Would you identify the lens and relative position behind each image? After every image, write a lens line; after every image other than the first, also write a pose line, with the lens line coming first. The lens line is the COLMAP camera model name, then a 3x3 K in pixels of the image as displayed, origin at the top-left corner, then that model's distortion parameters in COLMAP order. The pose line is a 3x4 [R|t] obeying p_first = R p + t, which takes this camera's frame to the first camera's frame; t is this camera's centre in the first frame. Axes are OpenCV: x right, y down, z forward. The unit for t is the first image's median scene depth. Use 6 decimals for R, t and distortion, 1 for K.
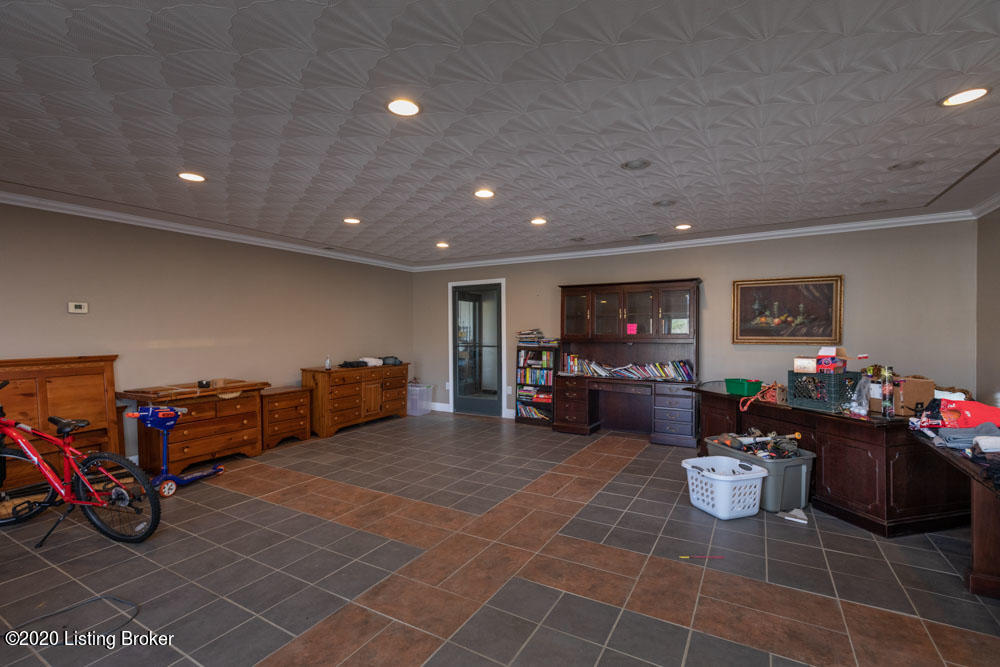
lens RADIAL K [[447.6, 0, 499.6], [0, 447.6, 336.4], [0, 0, 1]] dist [0.004054, -0.000723]
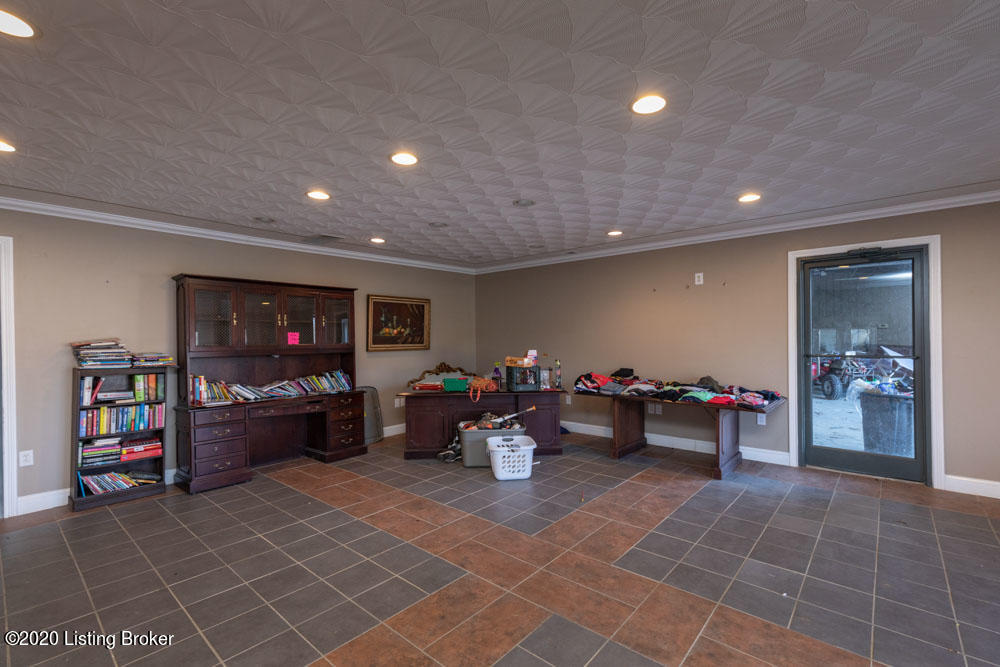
lens RADIAL K [[447.6, 0, 499.5], [0, 447.6, 333.3], [0, 0, 1]] dist [0.004054, -0.000723]
pose [[0.182323, 0.007494, 0.983210, -0.515447], [0.015275, 0.999829, -0.010454, -0.012432], [-0.983120, 0.016925, 0.182177, 0.494698]]
